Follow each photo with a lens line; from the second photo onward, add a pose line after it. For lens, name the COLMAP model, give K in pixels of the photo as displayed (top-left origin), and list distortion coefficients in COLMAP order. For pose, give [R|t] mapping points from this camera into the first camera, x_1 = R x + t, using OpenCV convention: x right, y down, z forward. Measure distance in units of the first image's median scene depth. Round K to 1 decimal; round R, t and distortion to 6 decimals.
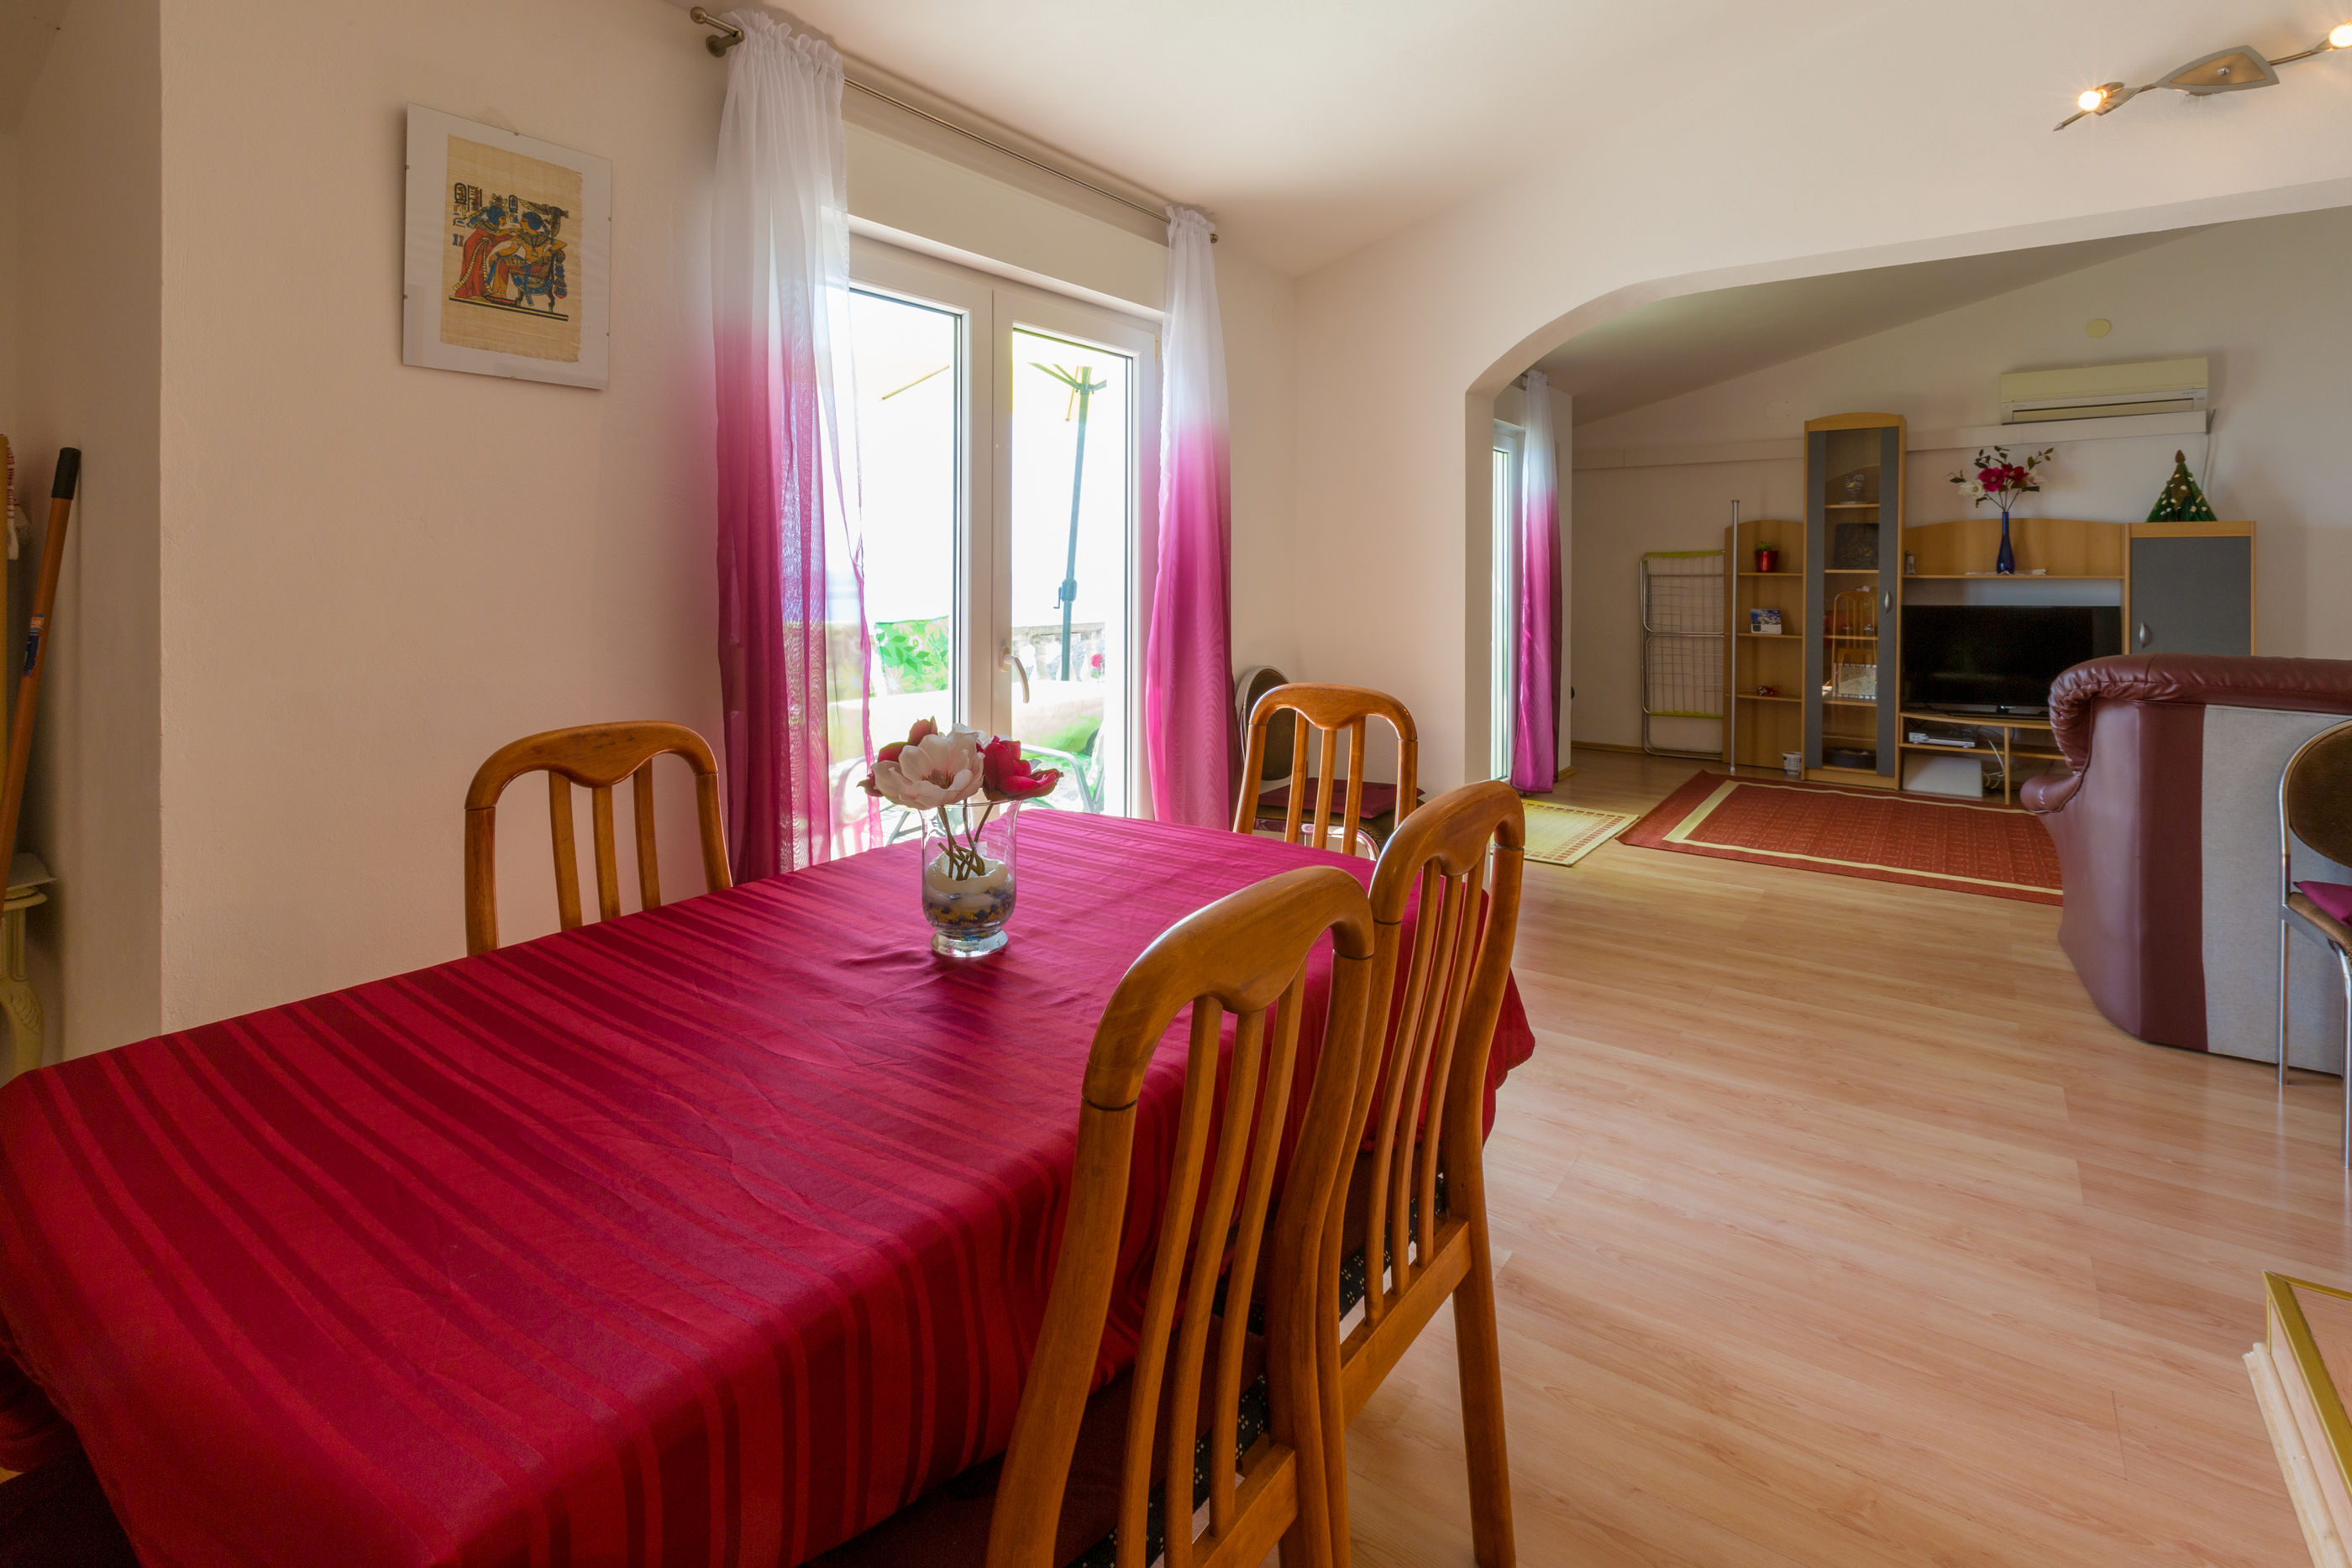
lens RADIAL K [[1085.1, 0, 1139.1], [0, 1085.1, 572.8], [0, 0, 1]] dist [0.000259, -0.002467]
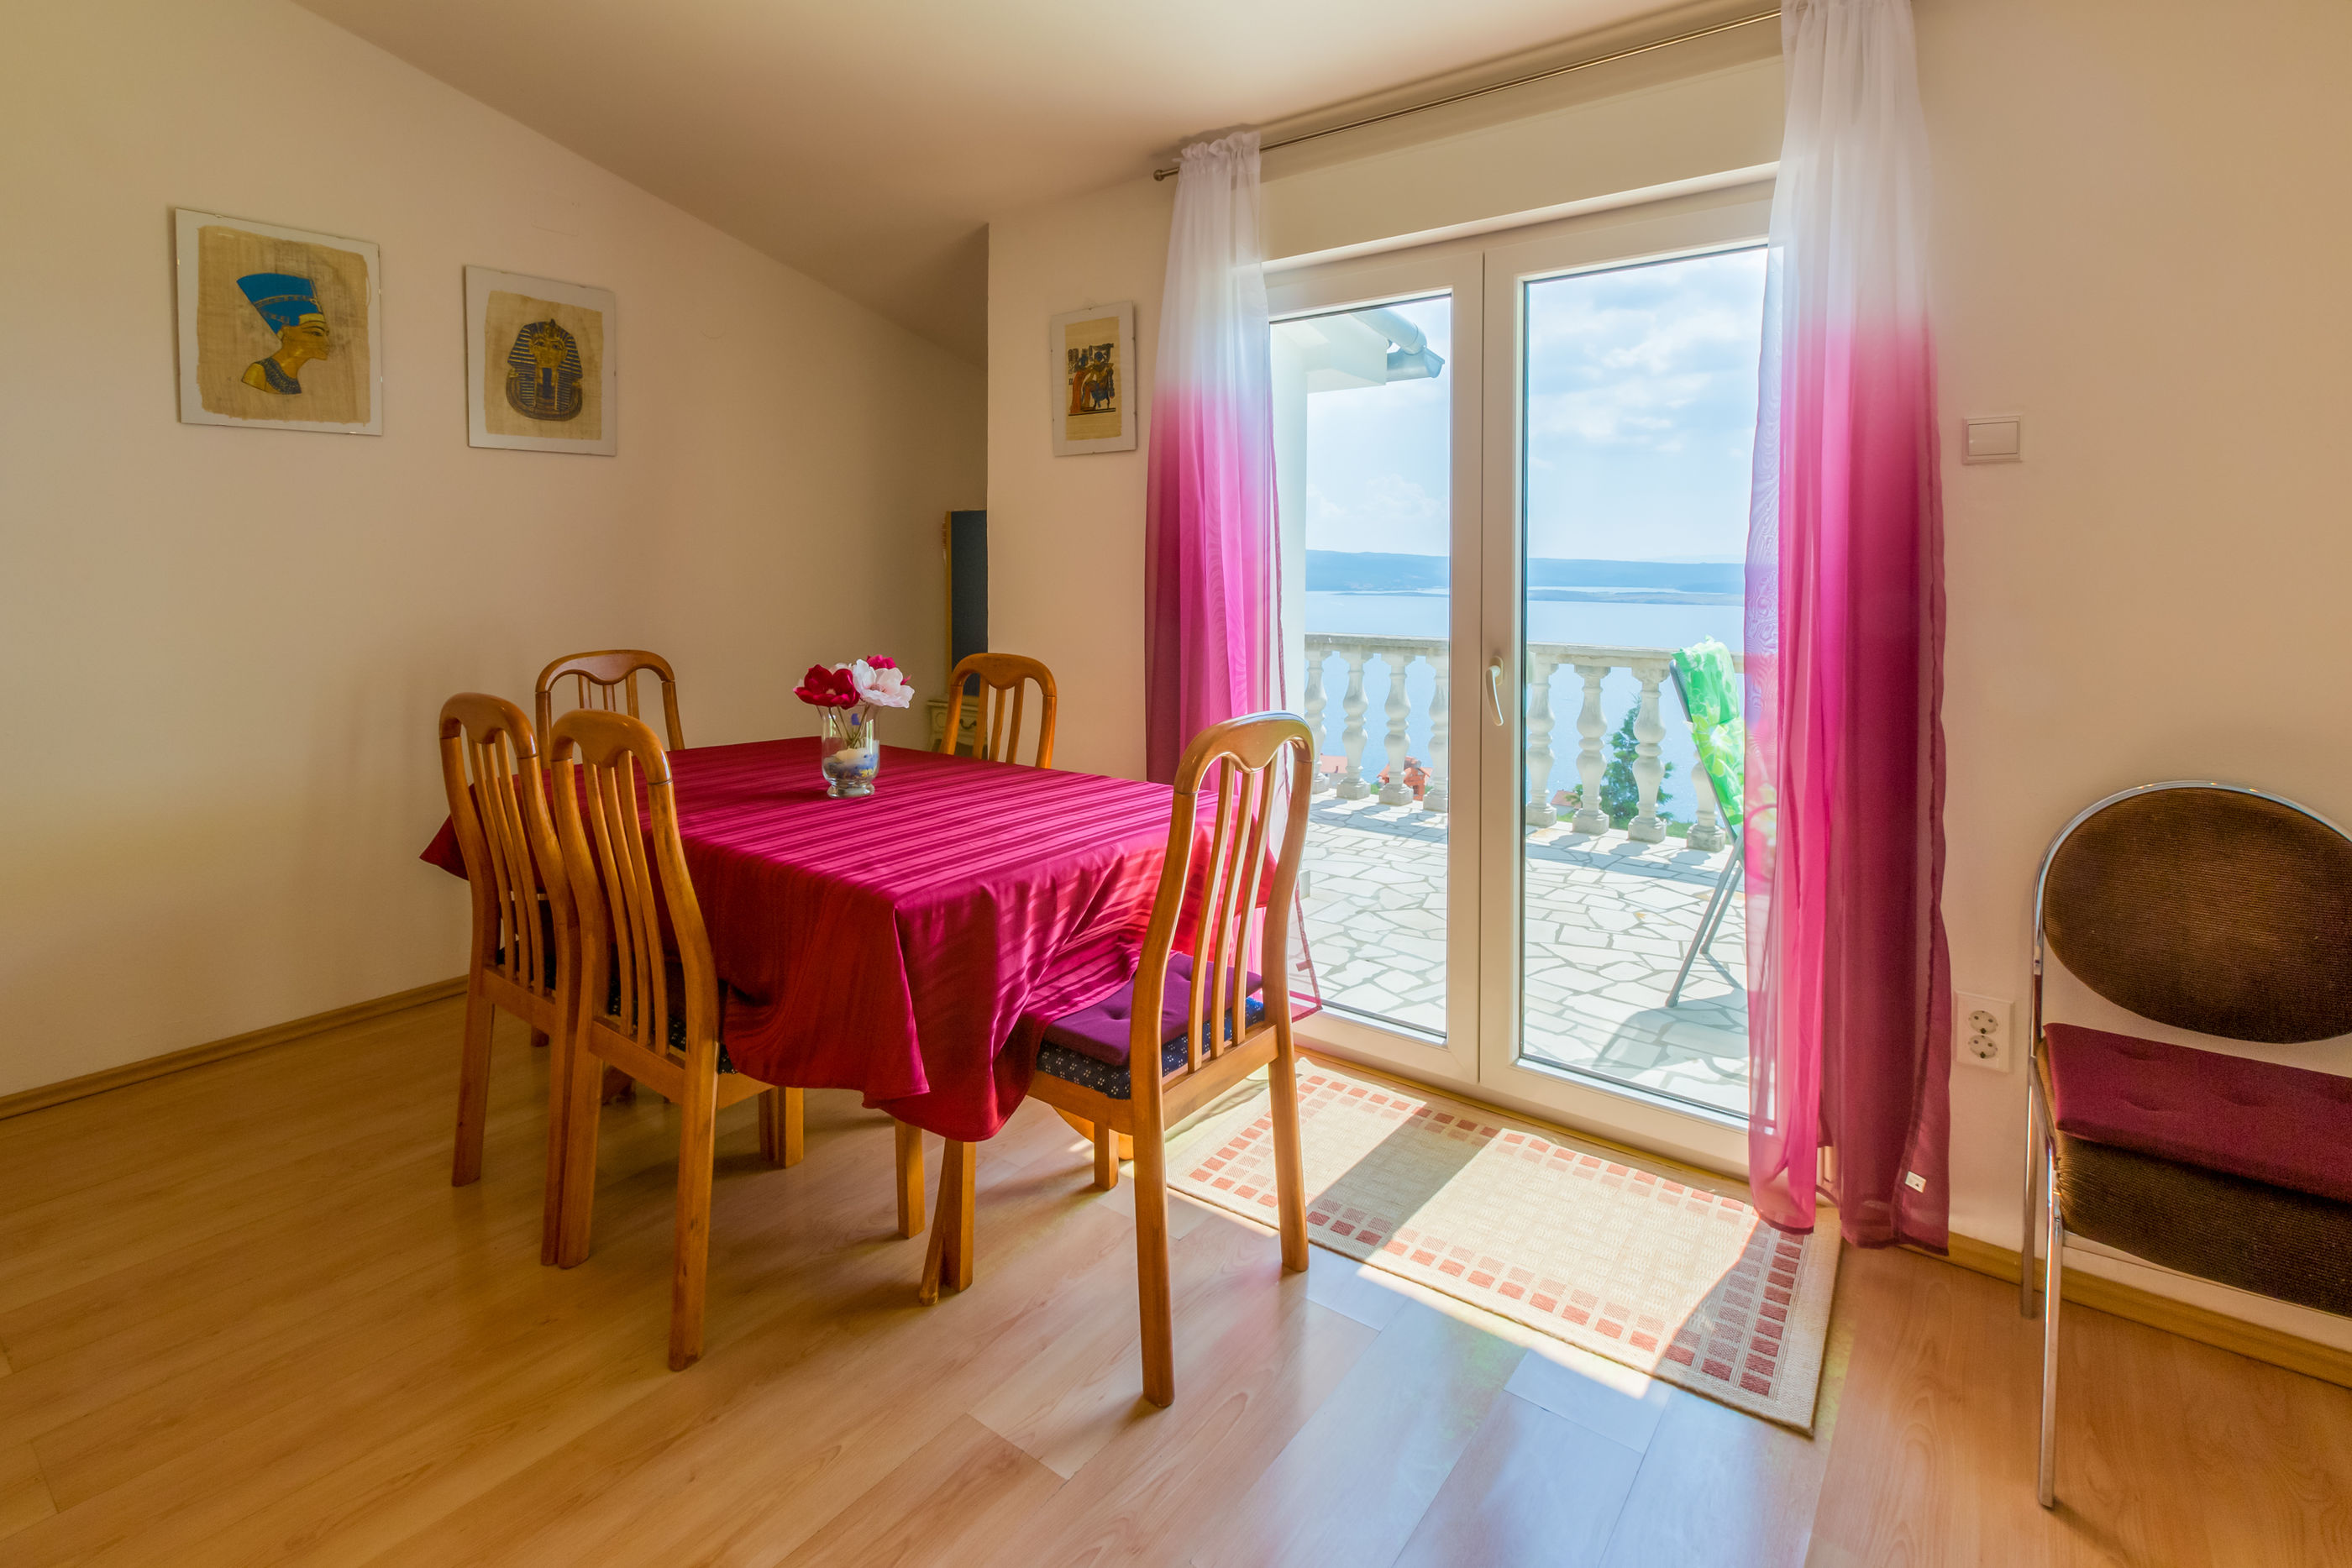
lens RADIAL K [[1085.1, 0, 1170.2], [0, 1085.1, 572.5], [0, 0, 1]] dist [0.000259, -0.002467]
pose [[-0.010300, 0.007486, -0.999919, 1.129495], [-0.010108, 0.999920, 0.007591, -0.001218], [0.999896, 0.010185, -0.010223, 1.123654]]
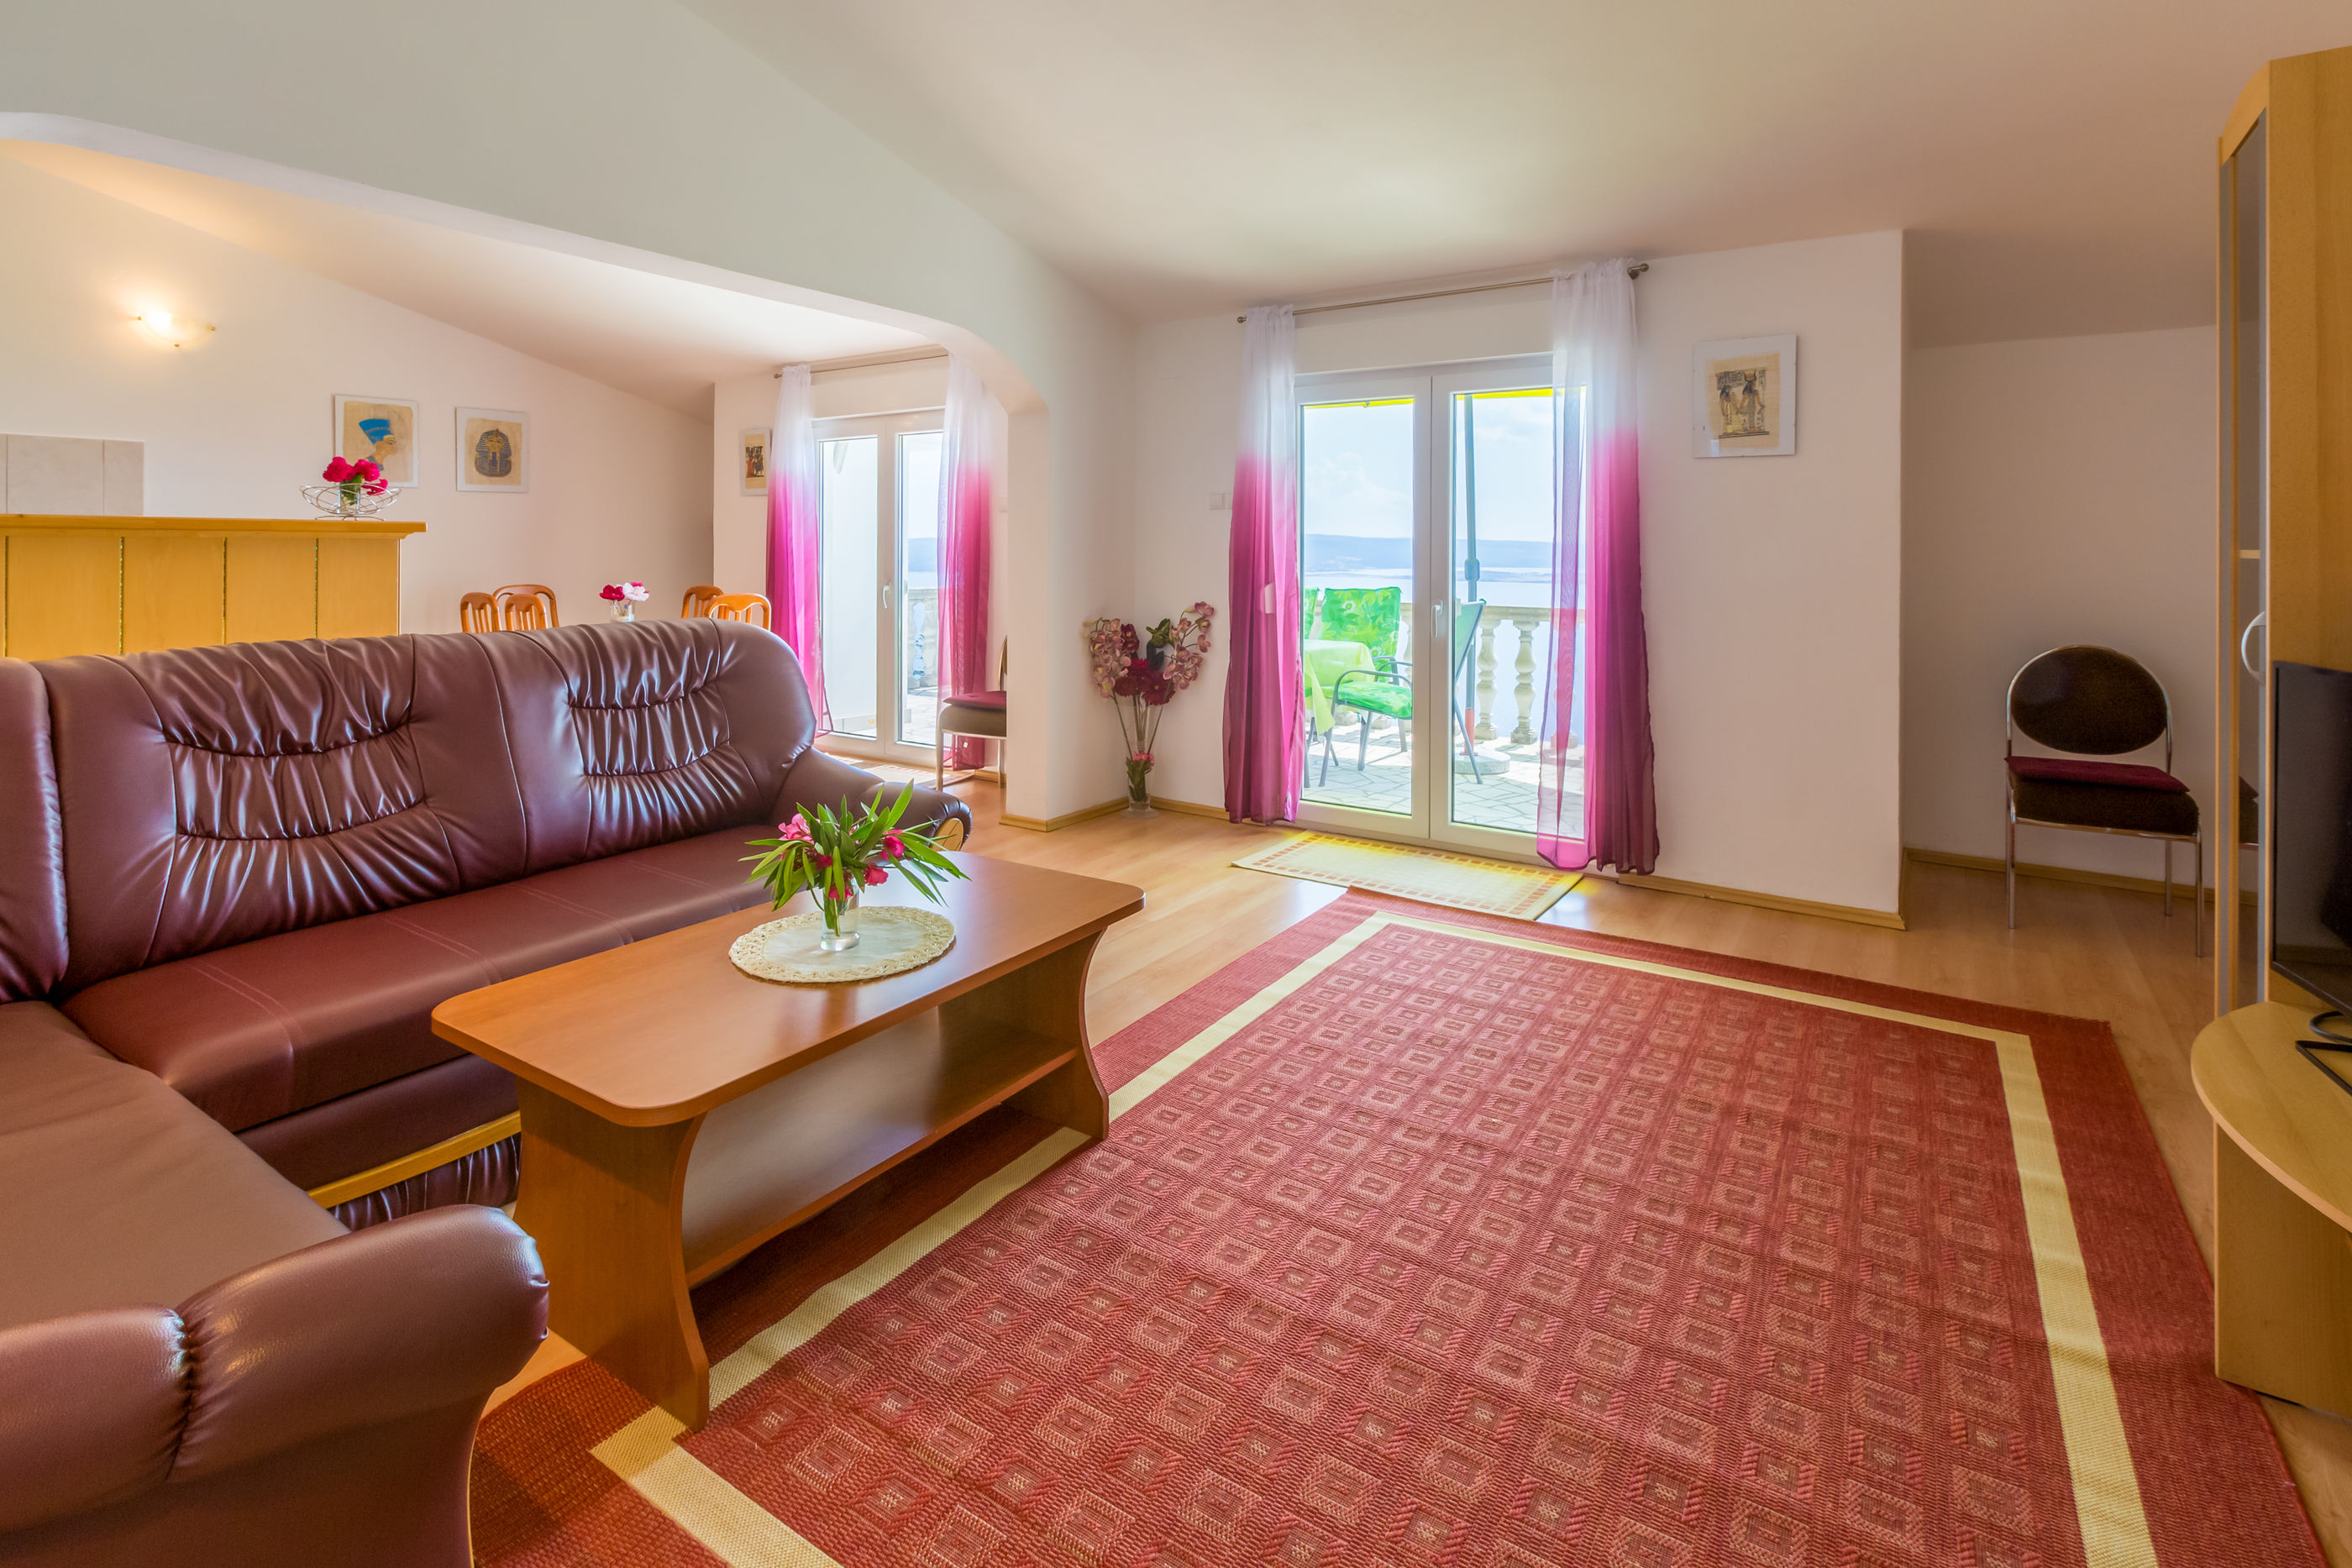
lens RADIAL K [[1085.1, 0, 1191.4], [0, 1085.1, 538.0], [0, 0, 1]] dist [0.000259, -0.002467]
pose [[0.068501, -0.002754, -0.997647, 2.804325], [-0.011936, 0.999922, -0.003580, -0.024139], [0.997580, 0.012153, 0.068463, 1.992702]]
